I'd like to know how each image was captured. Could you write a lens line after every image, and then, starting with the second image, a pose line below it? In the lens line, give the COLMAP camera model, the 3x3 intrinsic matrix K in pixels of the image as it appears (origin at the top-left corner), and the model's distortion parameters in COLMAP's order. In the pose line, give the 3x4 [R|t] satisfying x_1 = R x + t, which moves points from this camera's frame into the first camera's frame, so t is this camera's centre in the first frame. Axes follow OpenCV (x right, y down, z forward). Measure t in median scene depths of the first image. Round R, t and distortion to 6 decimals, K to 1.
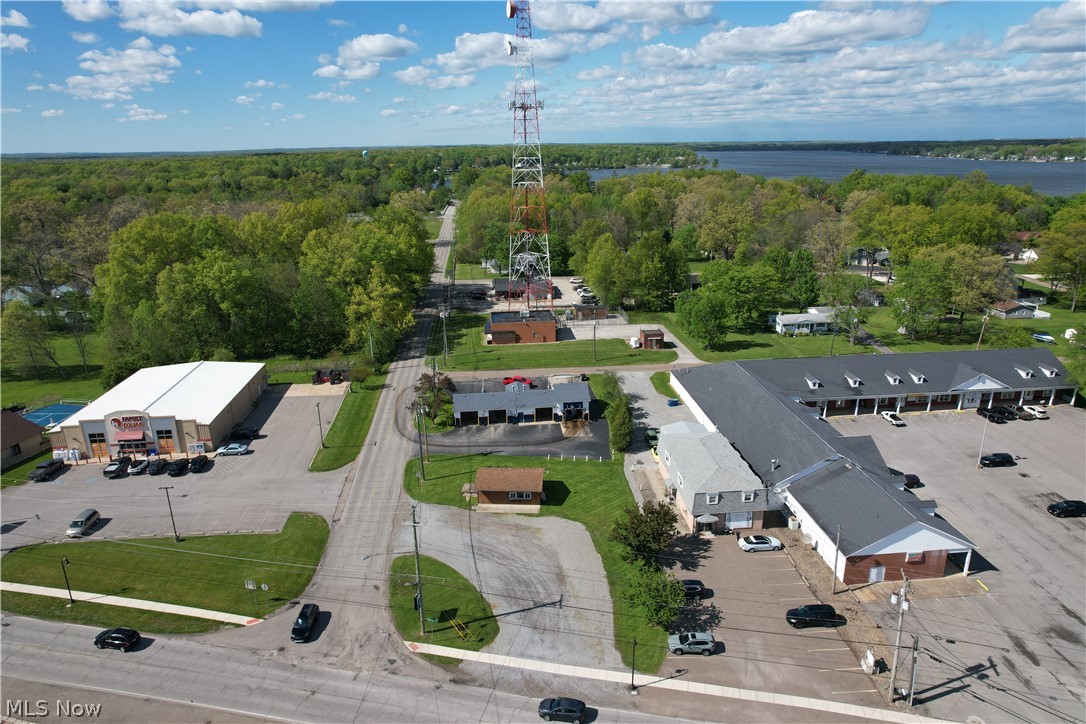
lens RADIAL K [[696.0, 0, 543.0], [0, 696.0, 362.0], [0, 0, 1]] dist [-0.079188, 0.069746]
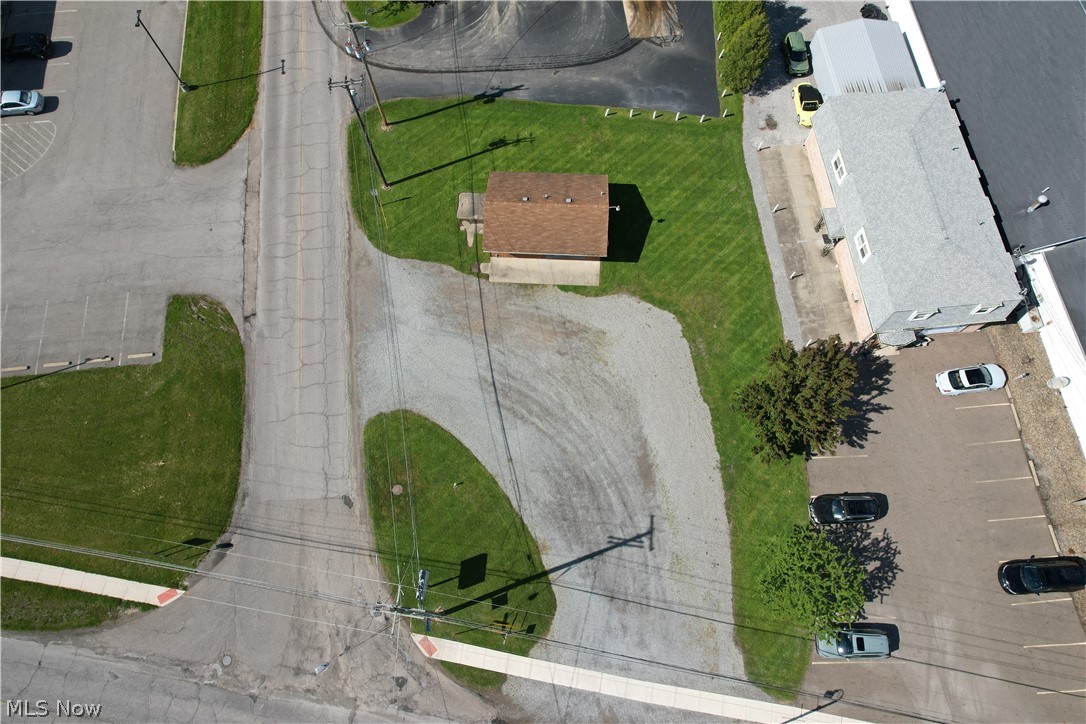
lens RADIAL K [[696.0, 0, 543.0], [0, 696.0, 362.0], [0, 0, 1]] dist [-0.079188, 0.069746]
pose [[0.999746, -0.016796, 0.015029, -0.055977], [-0.001561, 0.613608, 0.789610, -0.177189], [-0.022484, -0.789432, 0.613426, 0.537233]]
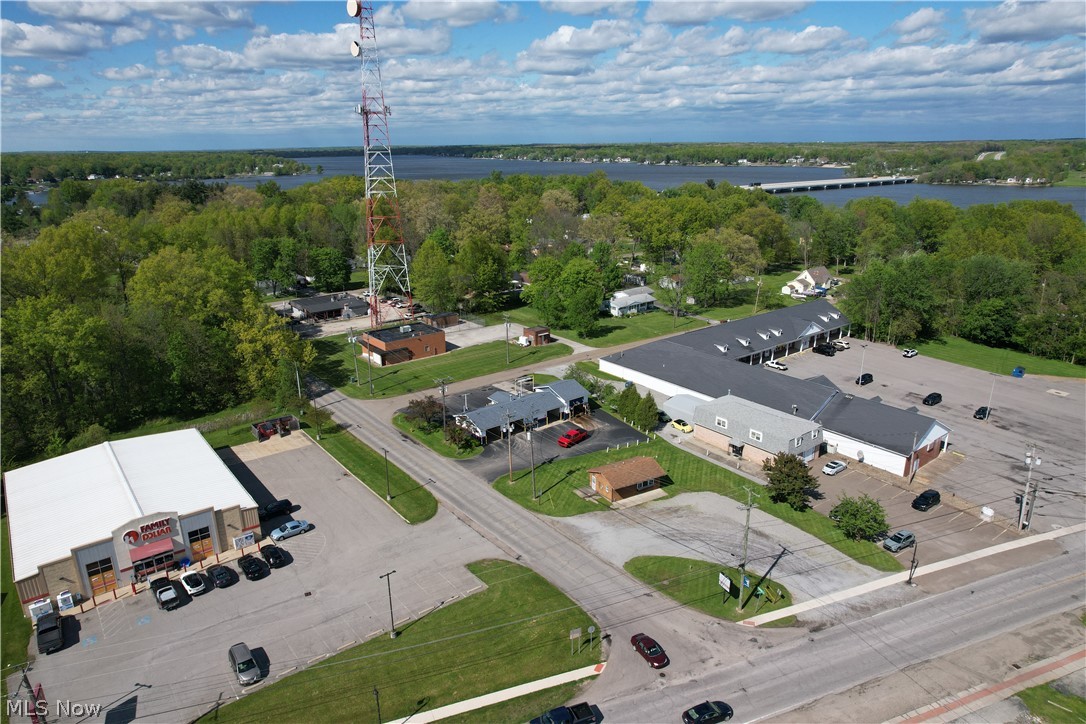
lens RADIAL K [[698.5, 0, 541.7], [0, 698.5, 349.9], [0, 0, 1]] dist [-0.078240, 0.072550]
pose [[0.837065, -0.148230, 0.526641, -0.634508], [0.161447, 0.986656, 0.021097, -0.052208], [-0.522740, 0.067365, 0.849826, 0.153880]]
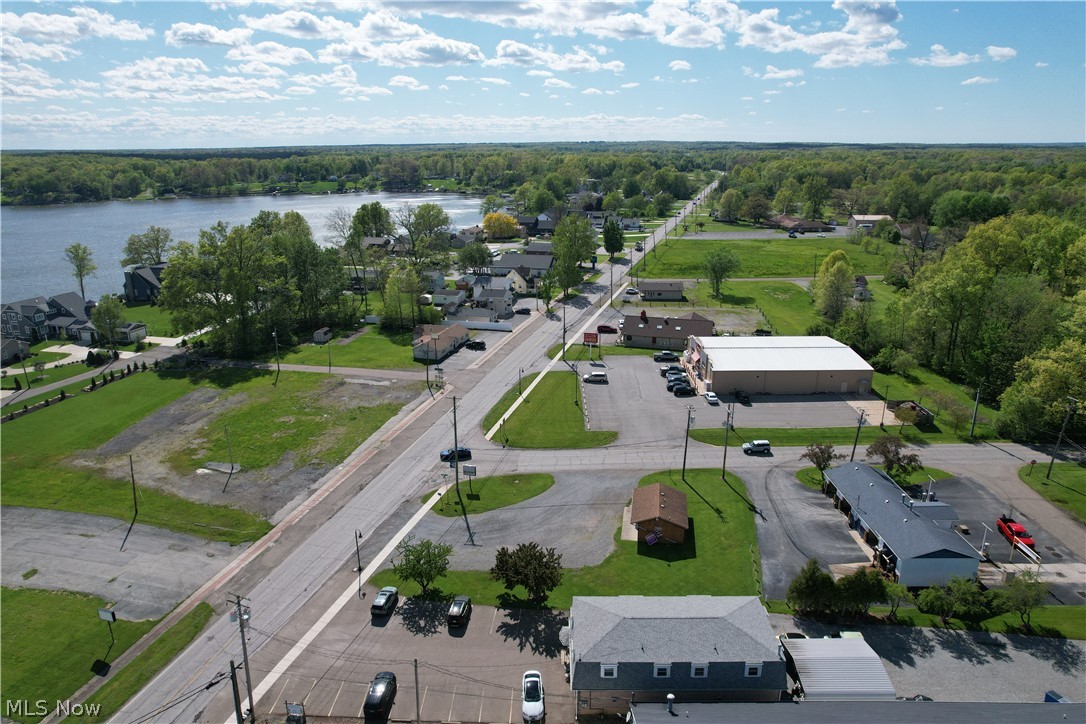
lens RADIAL K [[696.0, 0, 543.0], [0, 696.0, 362.0], [0, 0, 1]] dist [-0.079188, 0.069746]
pose [[-0.097261, 0.315933, -0.943783, 0.741347], [-0.293425, 0.897027, 0.330520, -0.255106], [0.951021, 0.309077, 0.005457, 0.734228]]
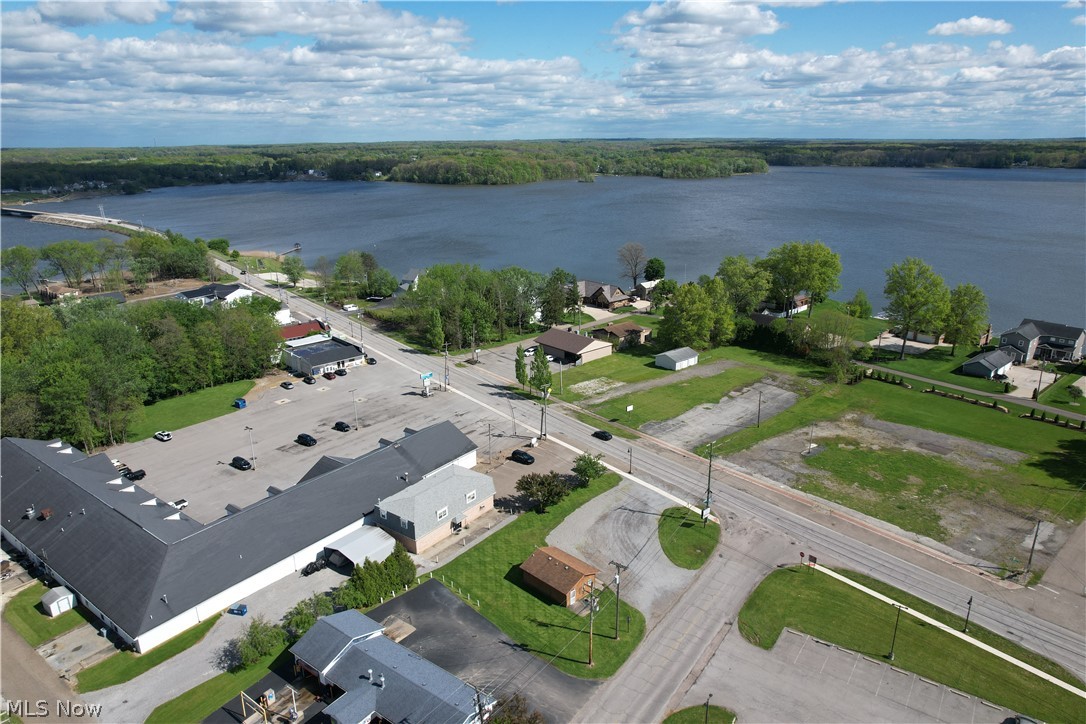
lens RADIAL K [[696.0, 0, 543.0], [0, 696.0, 362.0], [0, 0, 1]] dist [-0.079188, 0.069746]
pose [[-0.752400, -0.176828, 0.634528, -0.578900], [0.221427, 0.839340, 0.496466, -0.558464], [-0.620374, 0.514043, -0.592365, 1.368274]]
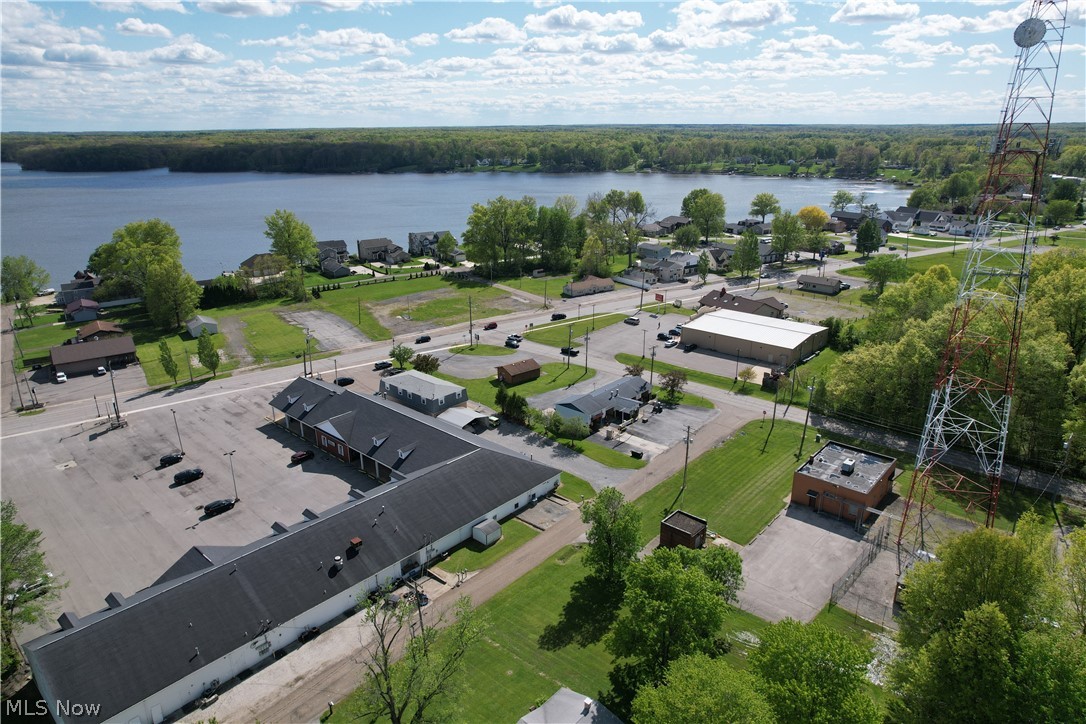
lens RADIAL K [[685.9, 0, 538.7], [0, 685.9, 391.8], [0, 0, 1]] dist [-0.058716, 0.049998]
pose [[-0.732727, 0.269590, -0.624846, 0.949891], [-0.186459, 0.803515, 0.565329, -0.721404], [0.654480, 0.530740, -0.538489, 1.872934]]
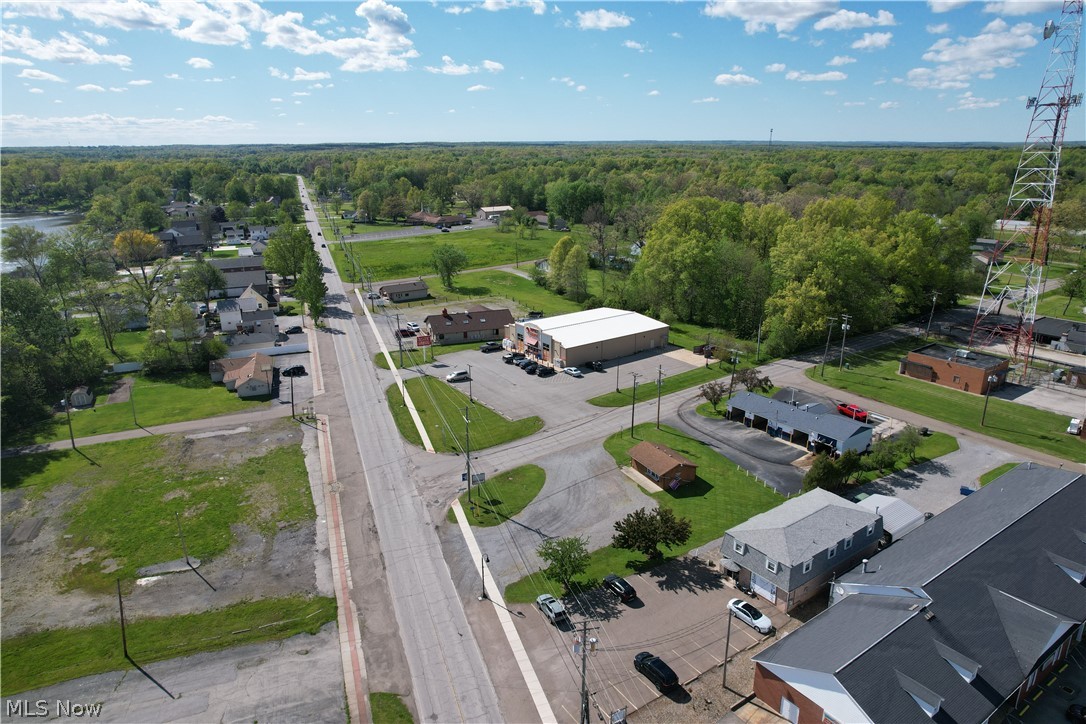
lens RADIAL K [[698.5, 0, 541.7], [0, 698.5, 349.9], [0, 0, 1]] dist [-0.078240, 0.072550]
pose [[0.504856, 0.259929, -0.823138, 0.672465], [-0.261749, 0.954786, 0.140962, -0.095407], [0.822561, 0.144290, 0.550066, 0.201040]]
